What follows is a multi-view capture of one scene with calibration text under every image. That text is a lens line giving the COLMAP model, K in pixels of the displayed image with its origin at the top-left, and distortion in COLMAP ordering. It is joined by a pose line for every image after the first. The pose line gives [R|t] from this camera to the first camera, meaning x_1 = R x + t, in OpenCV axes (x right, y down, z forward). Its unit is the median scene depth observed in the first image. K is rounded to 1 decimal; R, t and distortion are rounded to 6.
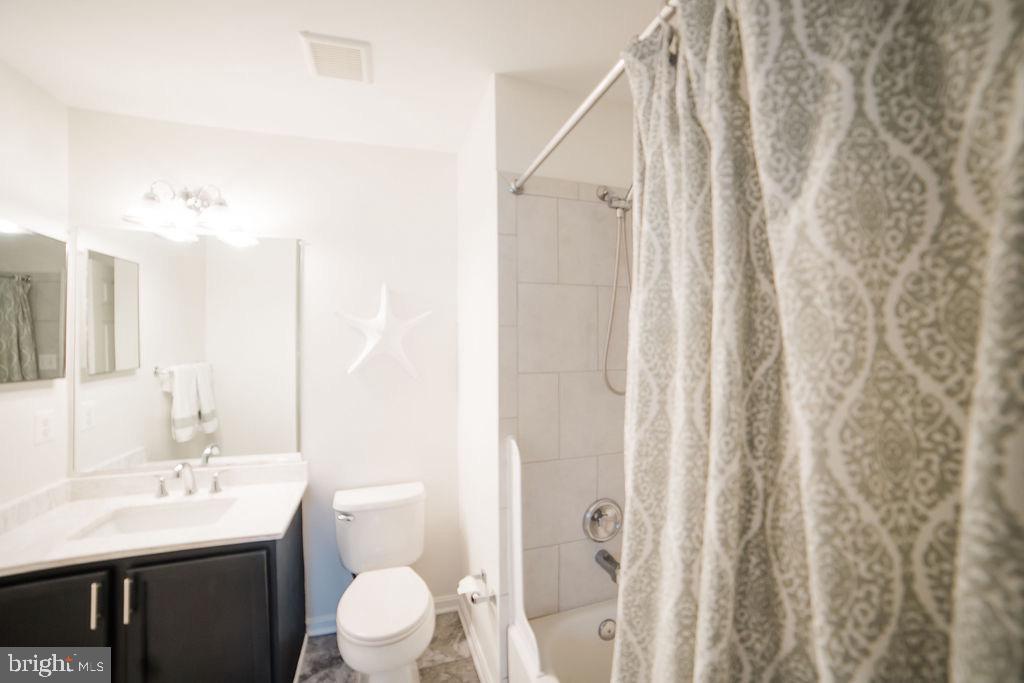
lens RADIAL K [[411.2, 0, 507.3], [0, 411.2, 337.4], [0, 0, 1]] dist [-0.078520, 0.024768]
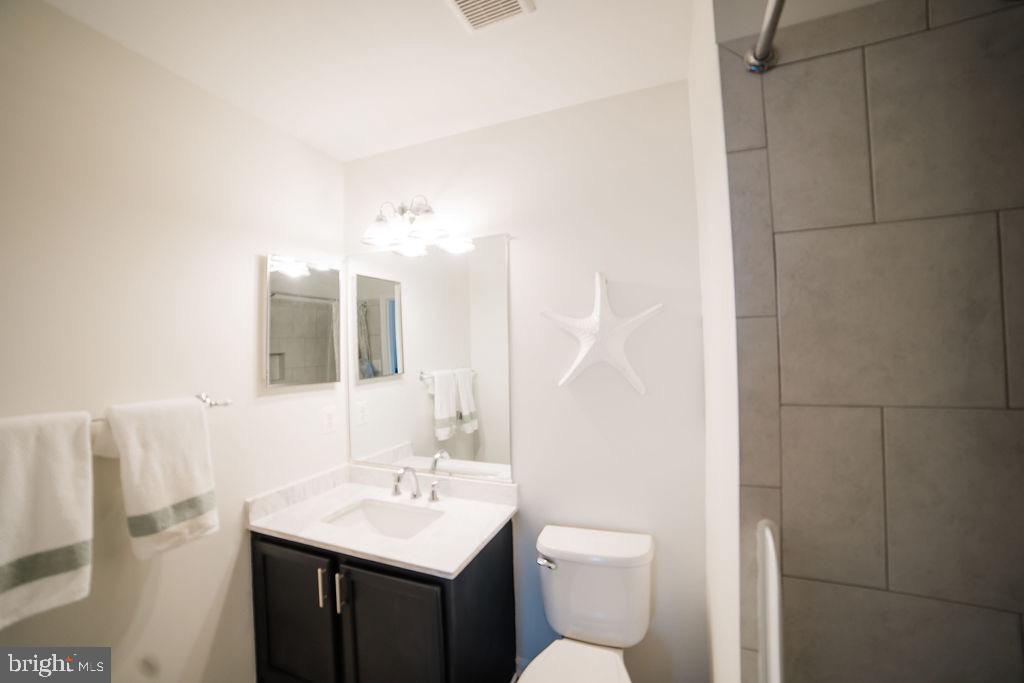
lens RADIAL K [[411.2, 0, 507.3], [0, 411.2, 337.4], [0, 0, 1]] dist [-0.078520, 0.024768]
pose [[0.766108, -0.029595, -0.642030, 0.075883], [0.026569, 0.999544, -0.014371, -0.001028], [0.642163, -0.006048, 0.766545, 0.336403]]
